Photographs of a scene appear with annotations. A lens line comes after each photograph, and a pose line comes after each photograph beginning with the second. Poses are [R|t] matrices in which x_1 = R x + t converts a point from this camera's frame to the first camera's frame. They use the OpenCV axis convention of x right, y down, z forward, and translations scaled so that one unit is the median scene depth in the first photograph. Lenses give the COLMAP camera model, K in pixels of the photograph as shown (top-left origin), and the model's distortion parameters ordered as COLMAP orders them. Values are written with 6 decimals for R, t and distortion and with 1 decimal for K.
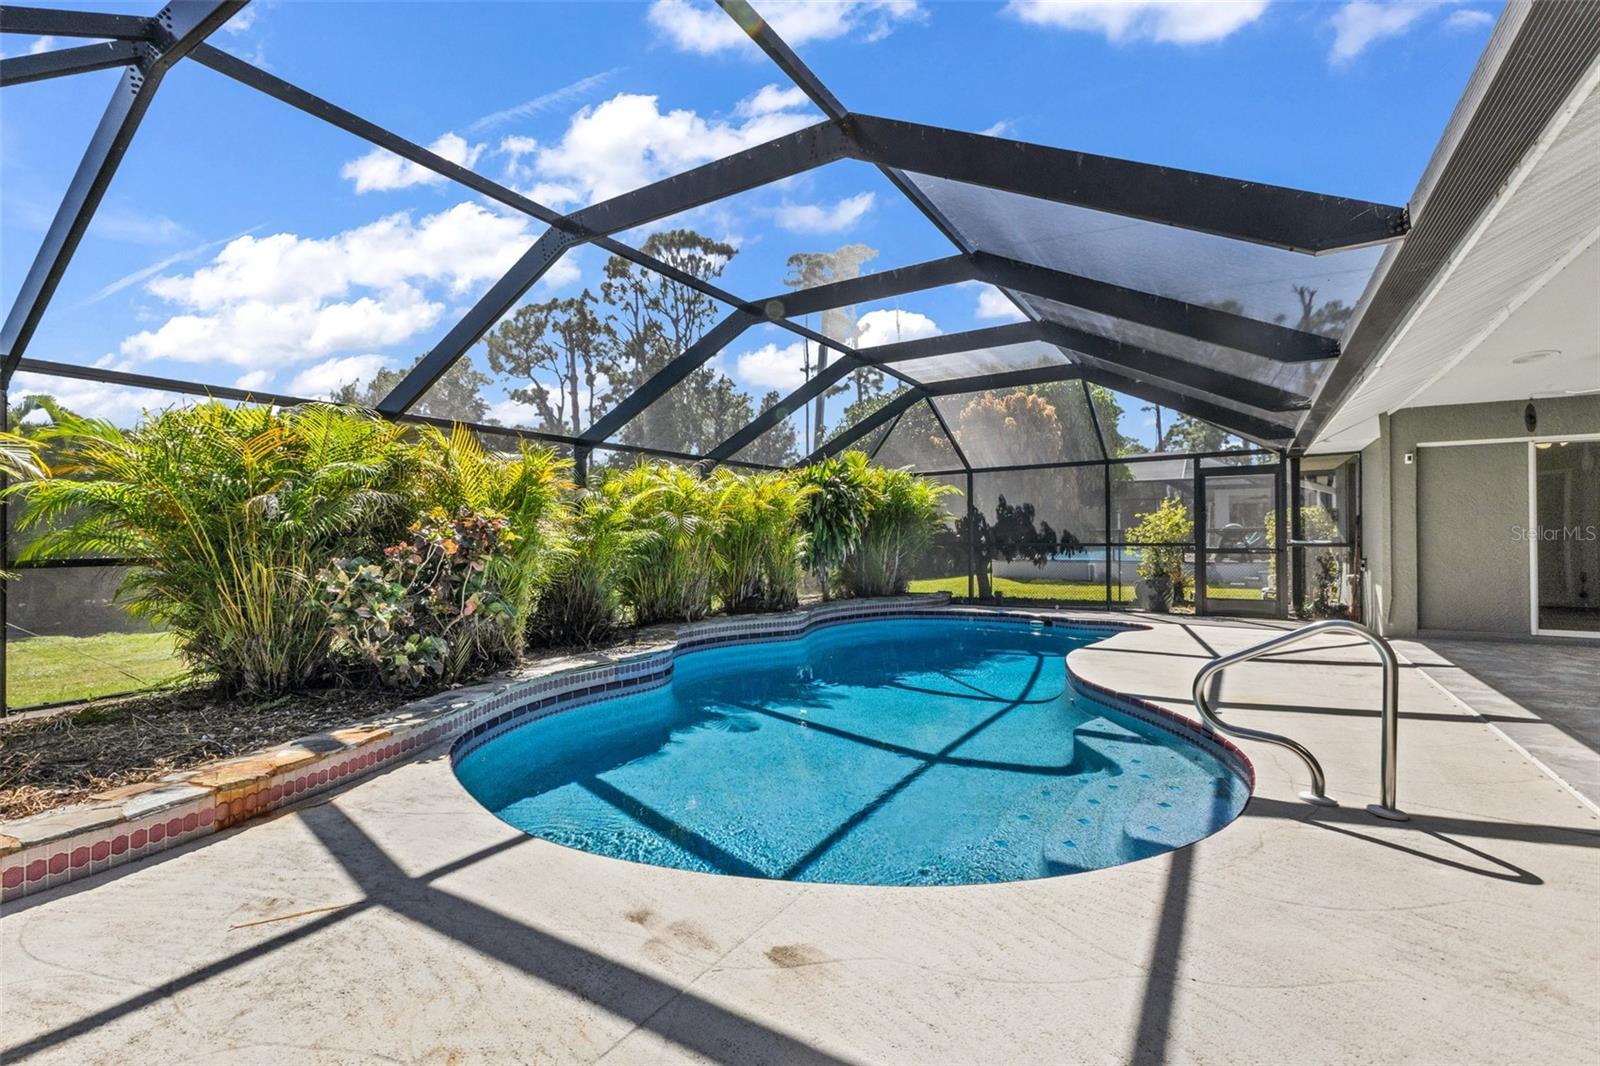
lens RADIAL K [[712.7, 0, 801.6], [0, 712.7, 533.3], [0, 0, 1]] dist [-0.000215, -0.000208]
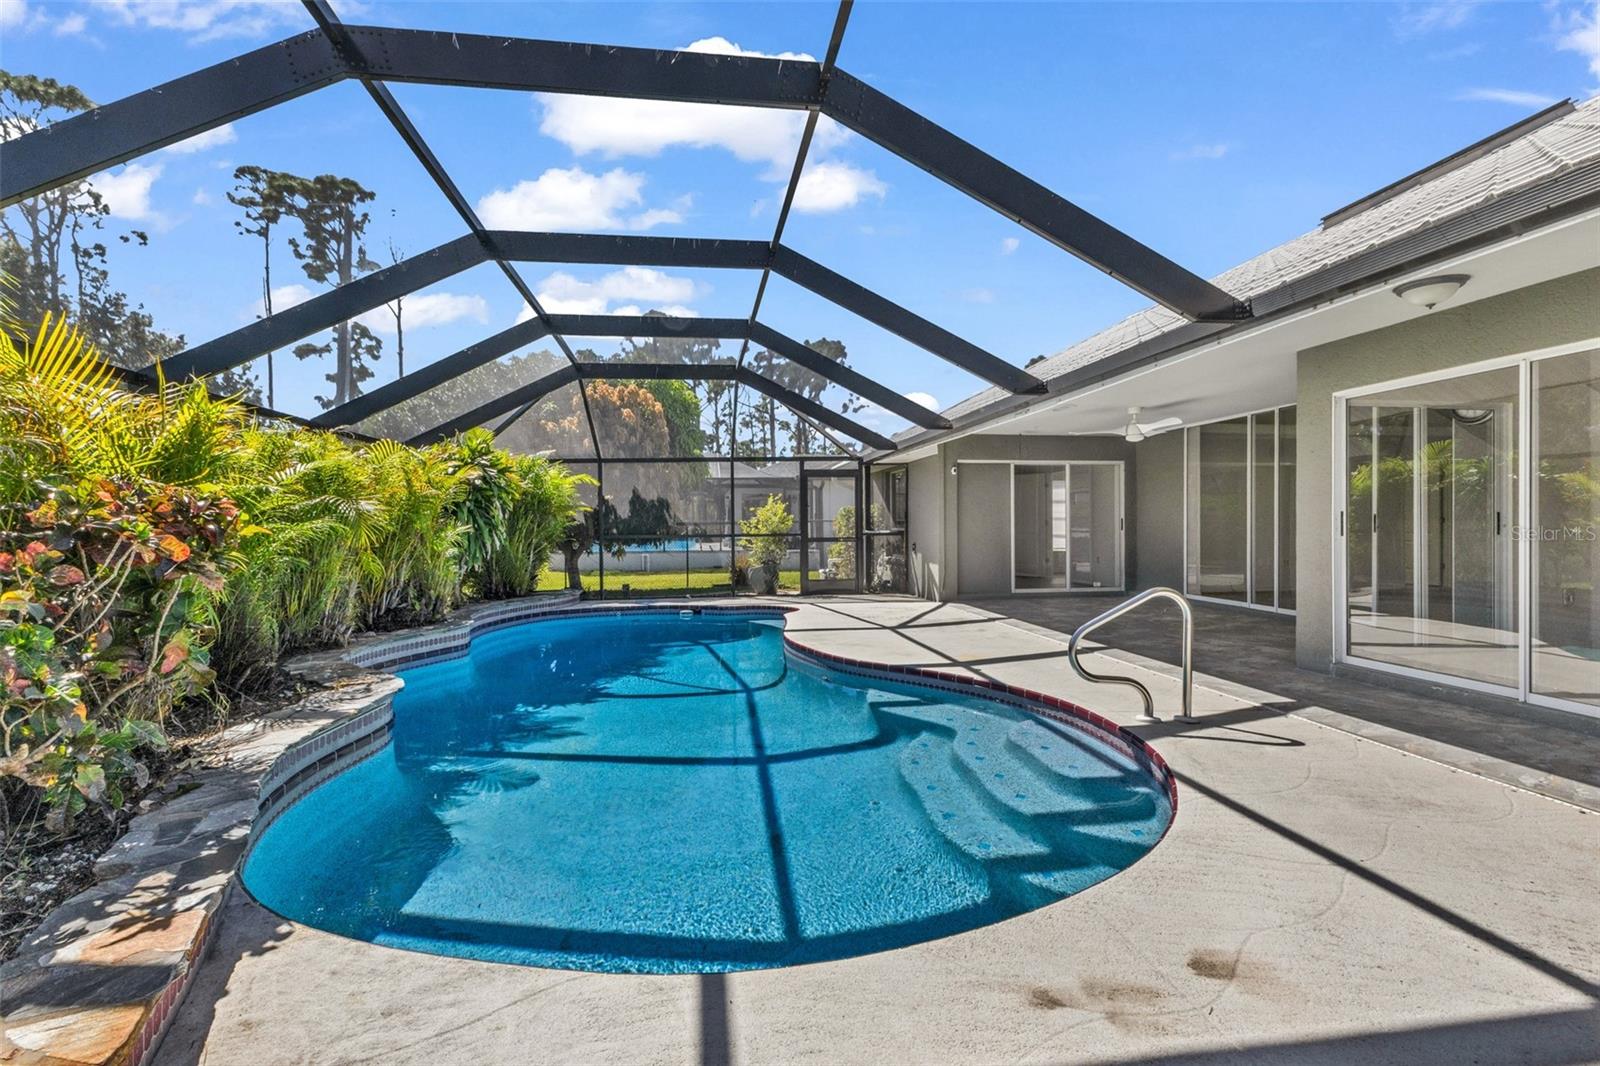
lens RADIAL K [[700.6, 0, 802.3], [0, 700.6, 533.8], [0, 0, 1]] dist [0.027981, -0.015033]
pose [[0.772641, -0.008339, 0.634788, -0.192517], [0.001814, 0.999939, 0.010928, 0.001402], [-0.634840, -0.007292, 0.772609, 0.115979]]
